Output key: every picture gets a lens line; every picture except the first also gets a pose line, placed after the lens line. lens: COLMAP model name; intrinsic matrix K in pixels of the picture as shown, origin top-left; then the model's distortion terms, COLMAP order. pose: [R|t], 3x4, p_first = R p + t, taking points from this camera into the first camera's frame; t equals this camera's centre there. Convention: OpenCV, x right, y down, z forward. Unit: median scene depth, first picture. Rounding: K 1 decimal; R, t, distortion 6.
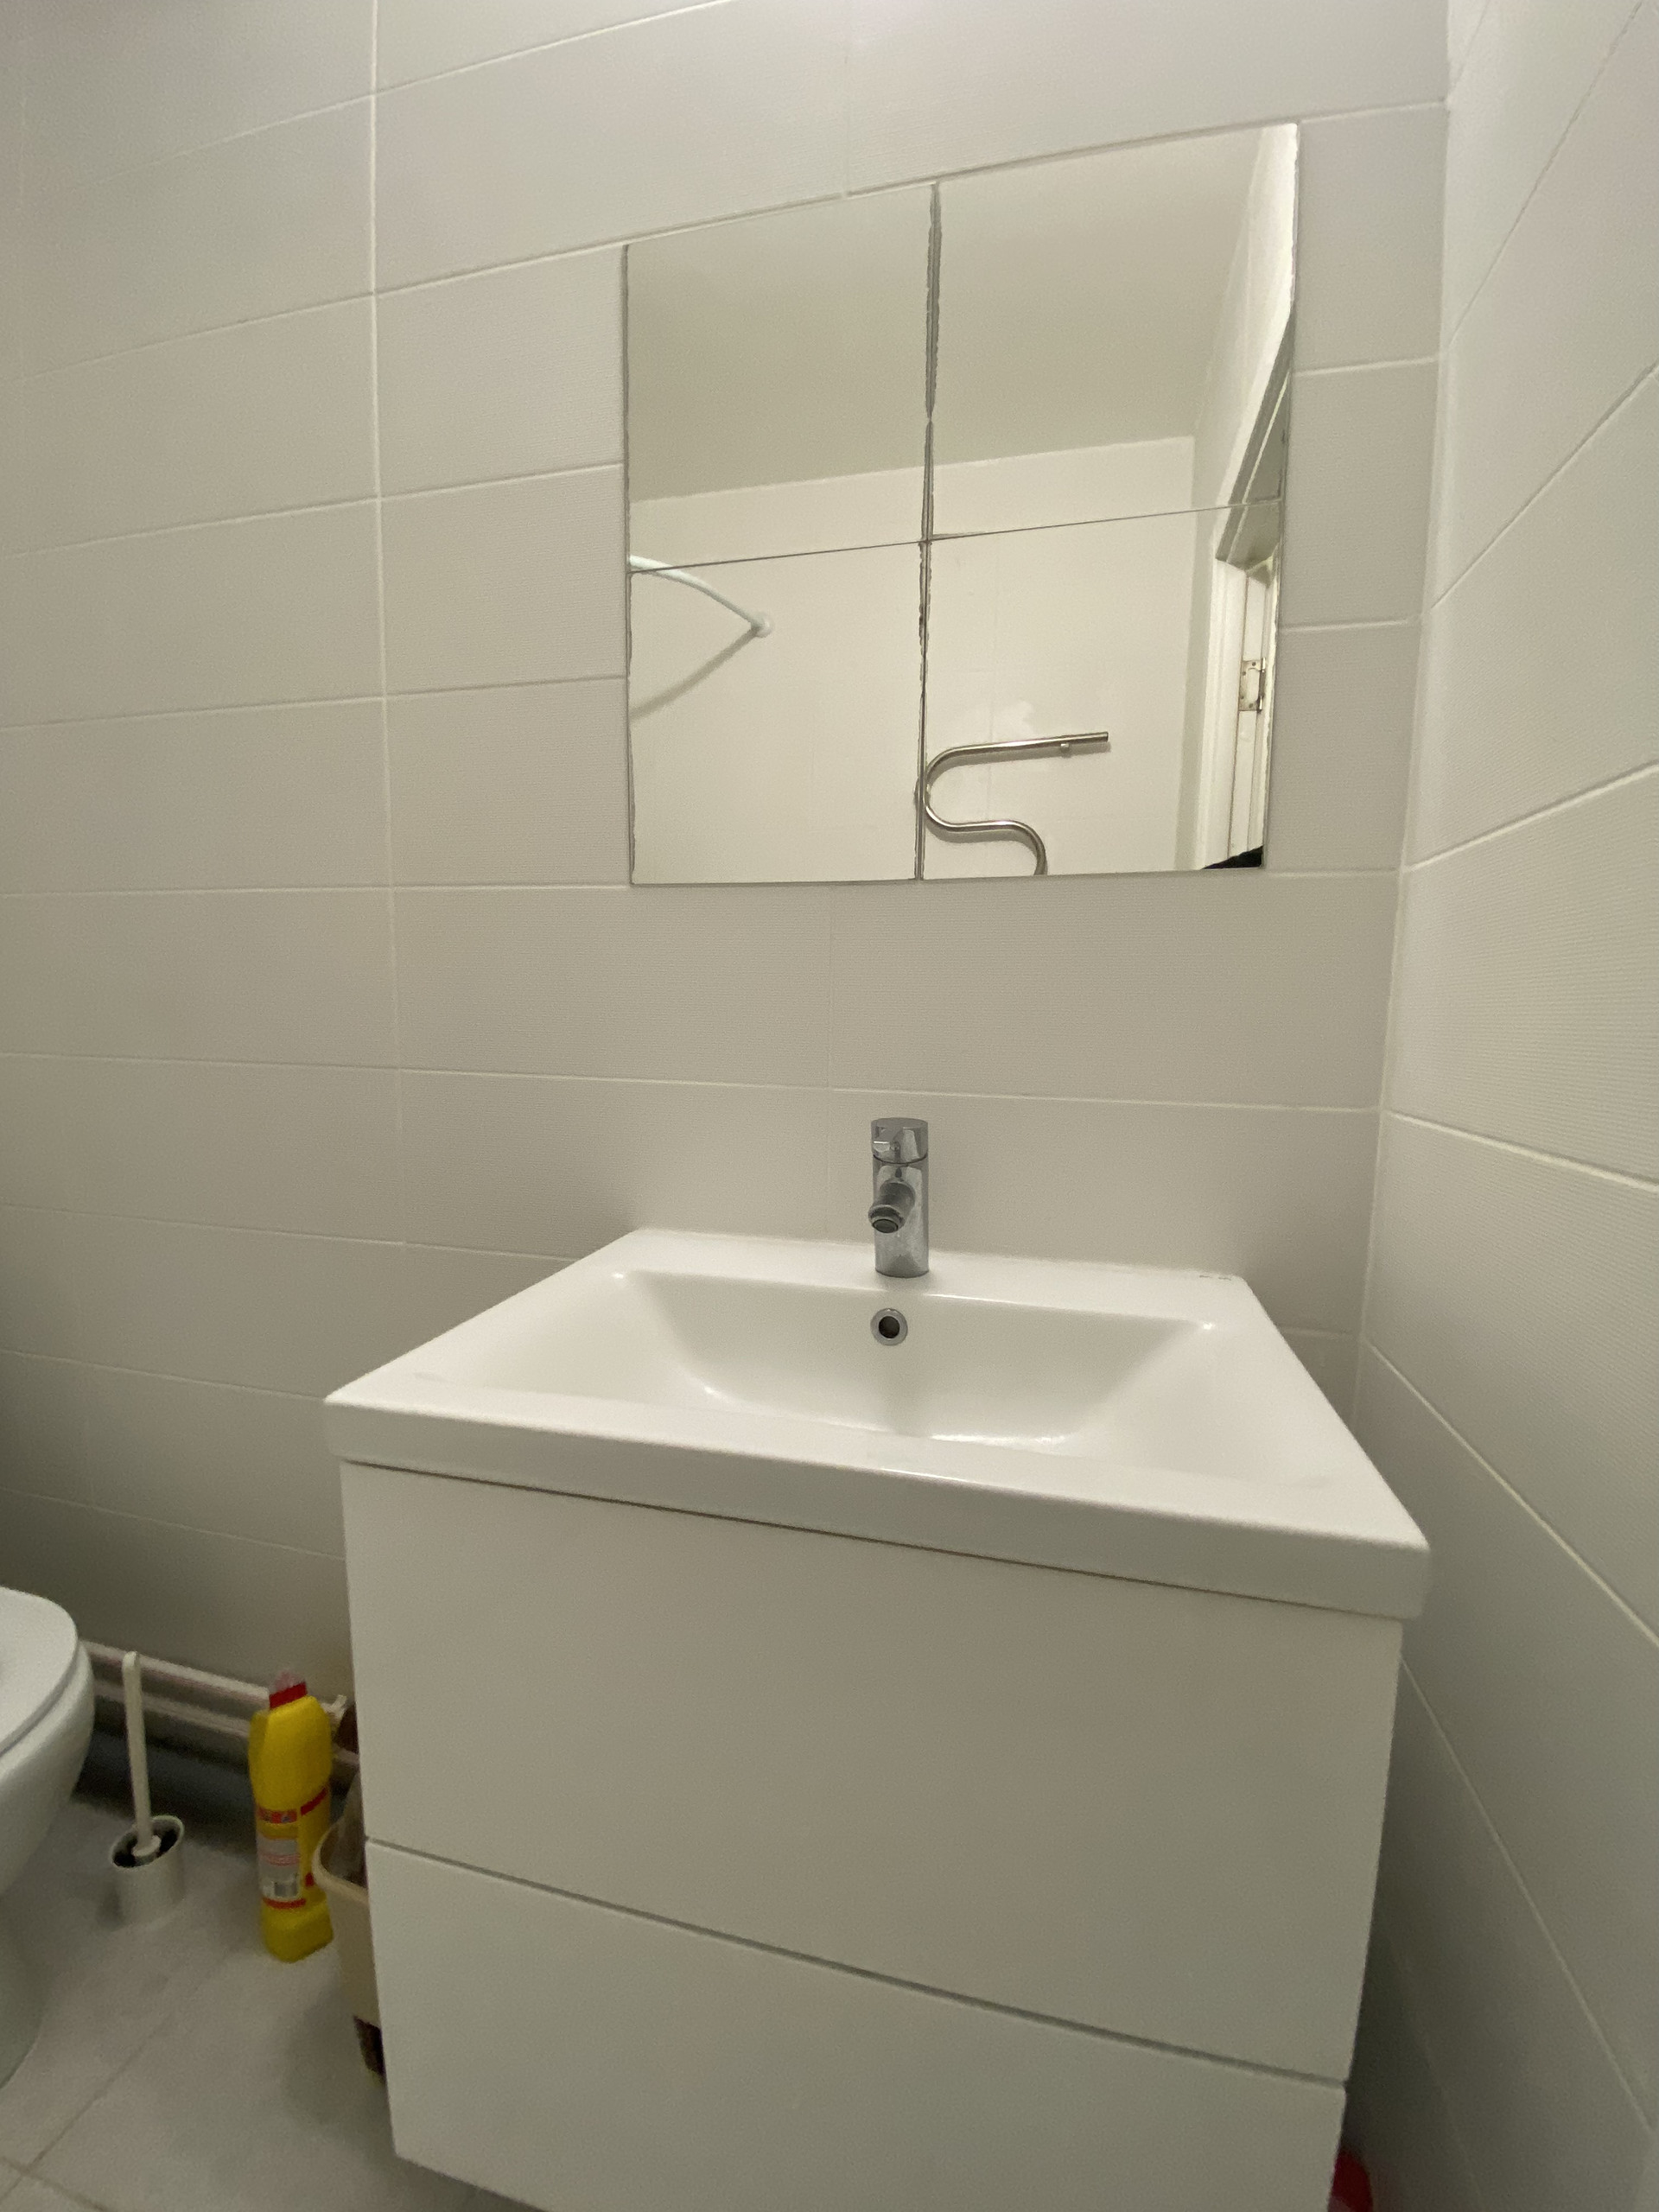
lens RADIAL K [[889.5, 0, 828.6], [0, 889.5, 1124.1], [0, 0, 1]] dist [-0.003181, -0.010193]
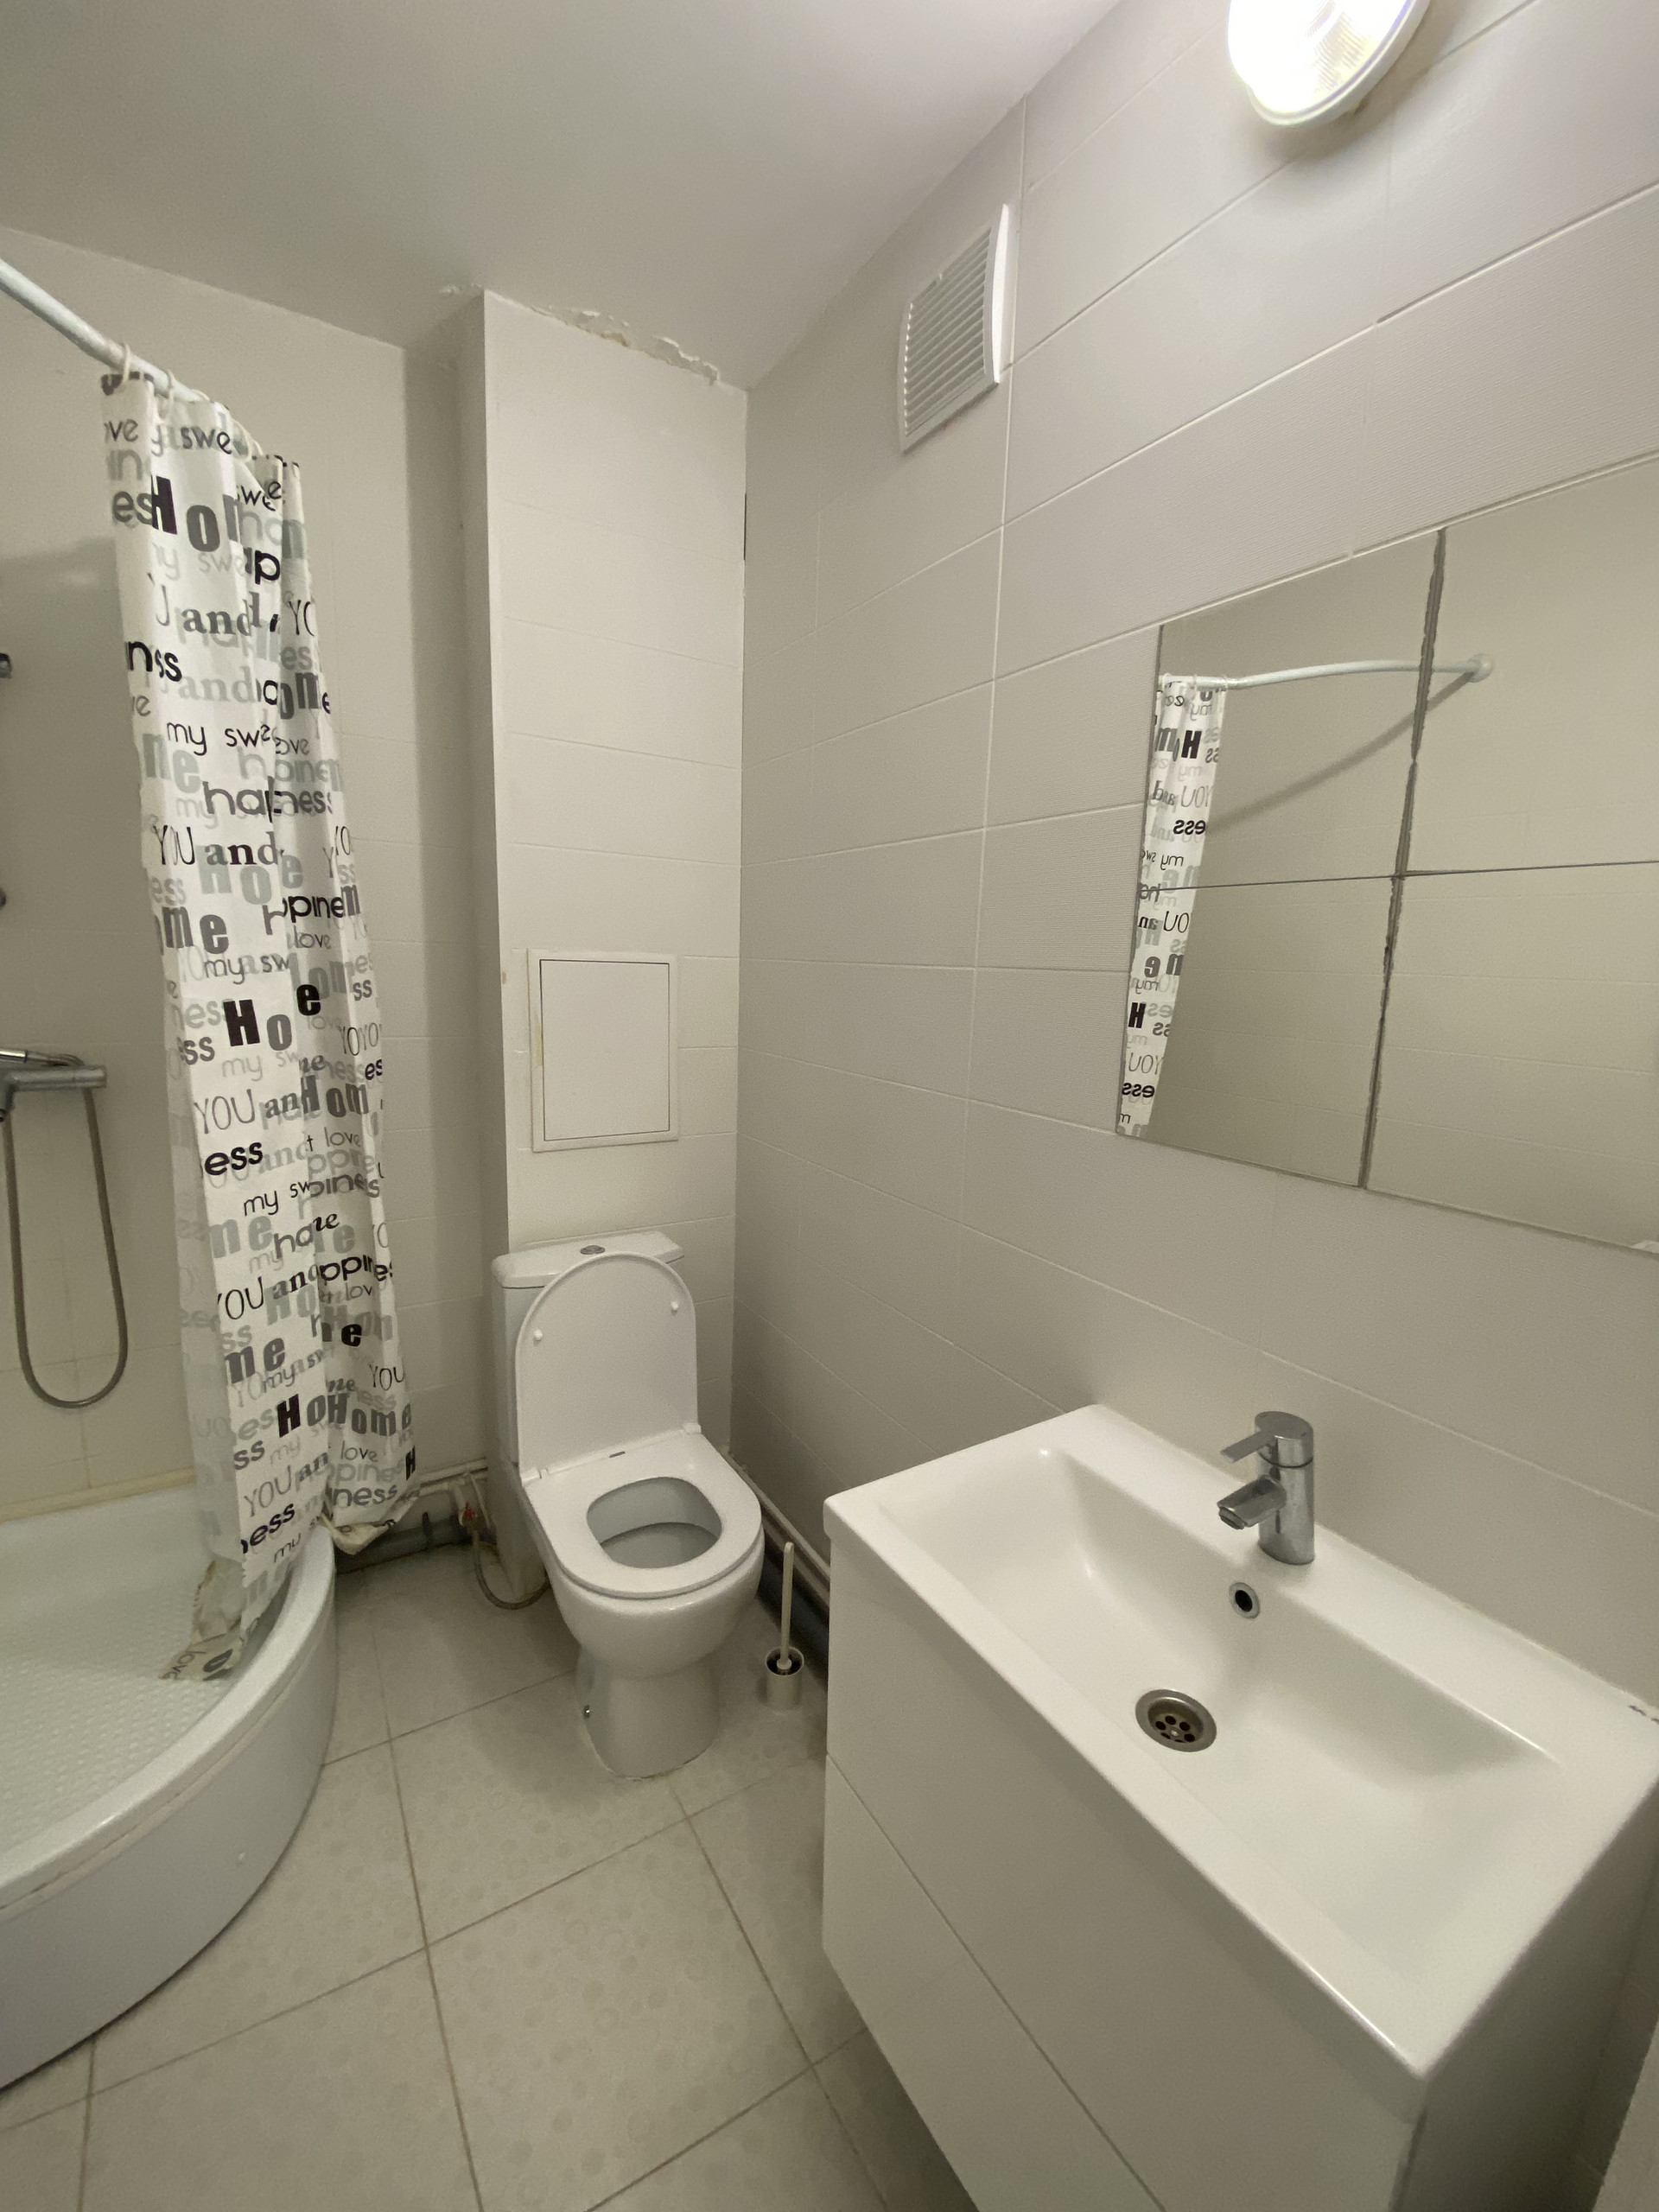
lens RADIAL K [[889.5, 0, 832.7], [0, 889.5, 1104.7], [0, 0, 1]] dist [-0.003181, -0.010193]
pose [[0.717040, 0.114439, -0.687573, 0.369093], [-0.102071, 0.993036, 0.058835, -0.382260], [0.689518, 0.027995, 0.723728, -0.182171]]
